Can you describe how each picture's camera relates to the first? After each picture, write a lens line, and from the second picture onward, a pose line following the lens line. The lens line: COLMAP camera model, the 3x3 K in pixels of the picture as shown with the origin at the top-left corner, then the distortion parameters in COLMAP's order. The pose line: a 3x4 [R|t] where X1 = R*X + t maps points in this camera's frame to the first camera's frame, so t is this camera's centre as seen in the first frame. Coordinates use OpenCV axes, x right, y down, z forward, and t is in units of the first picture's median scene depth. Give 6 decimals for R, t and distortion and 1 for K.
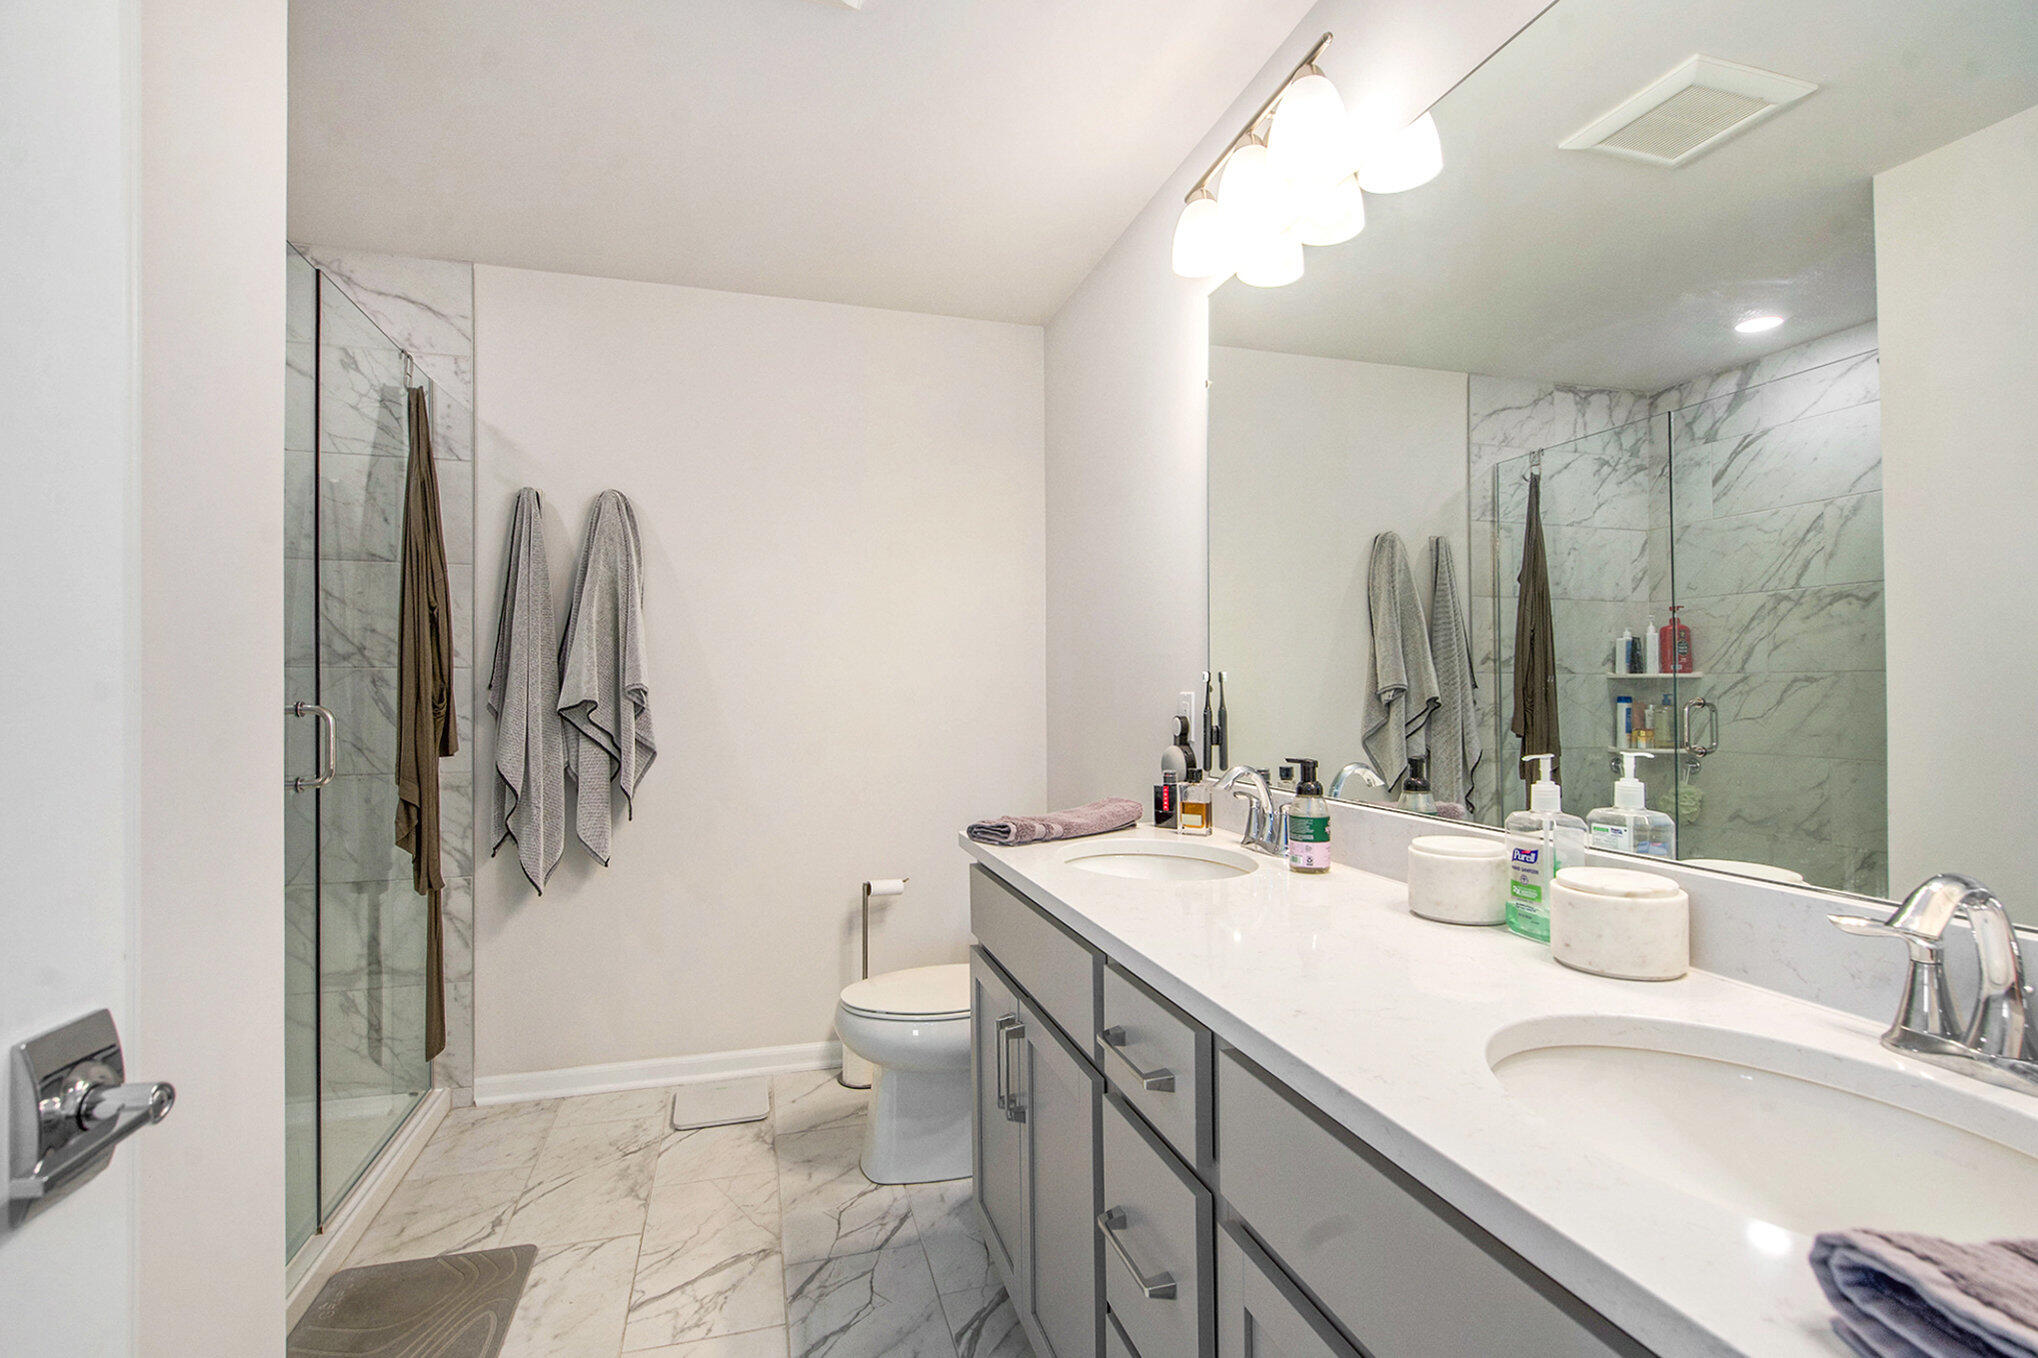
lens RADIAL K [[957.7, 0, 1014.6], [0, 957.7, 682.9], [0, 0, 1]] dist [0.001464, 0.000563]
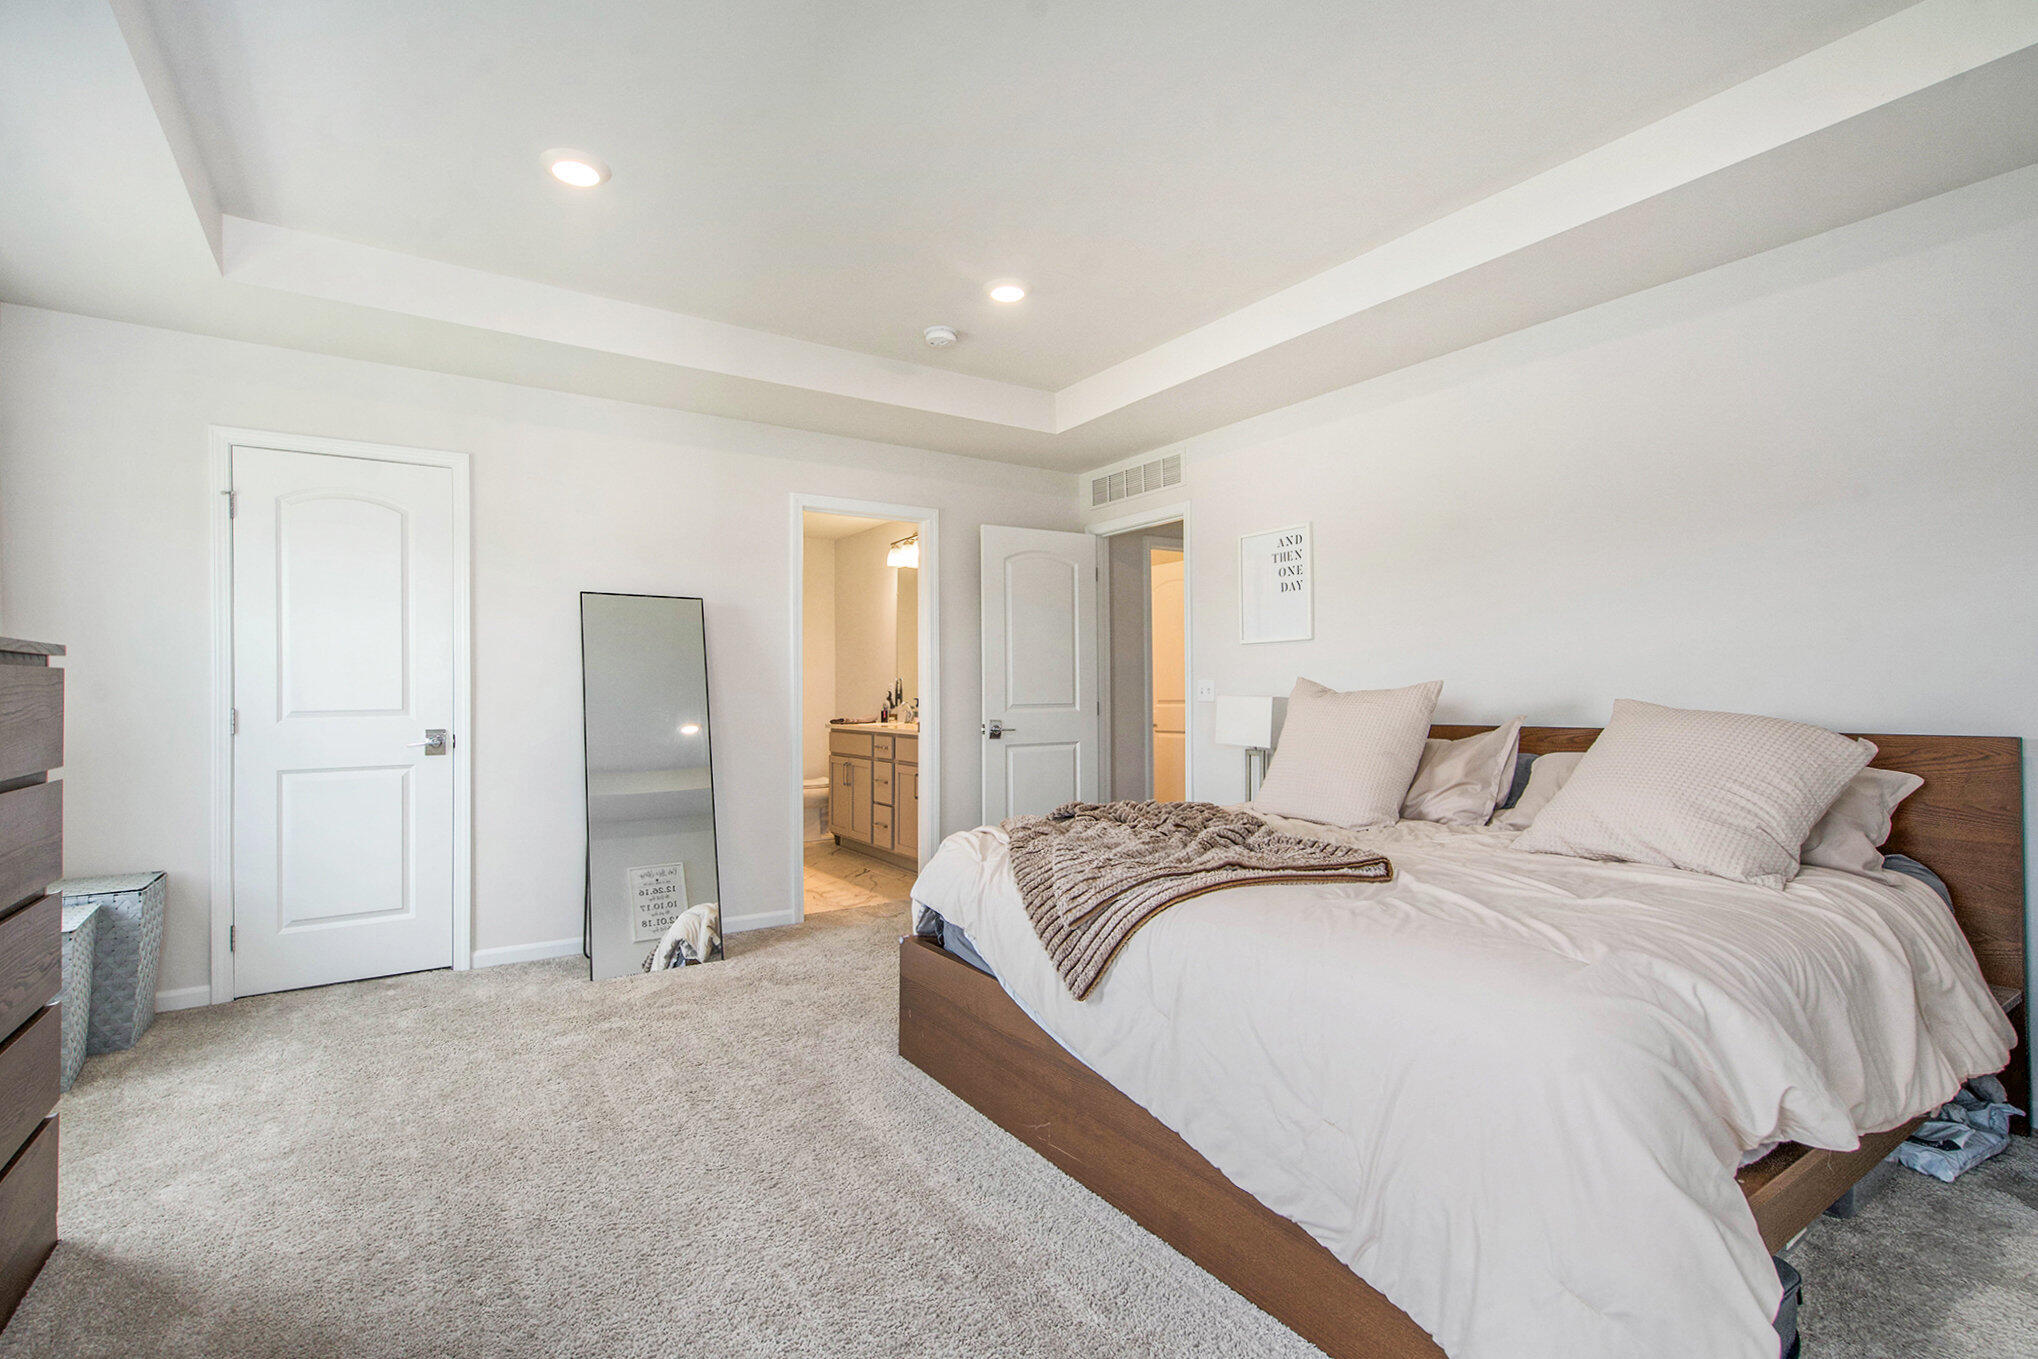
lens RADIAL K [[957.7, 0, 1014.6], [0, 957.7, 683.4], [0, 0, 1]] dist [0.001464, 0.000563]
pose [[0.953948, 0.001948, 0.299967, -0.438658], [-0.000359, 0.999986, -0.005355, 0.028592], [-0.299973, 0.005001, 0.953935, -2.478327]]
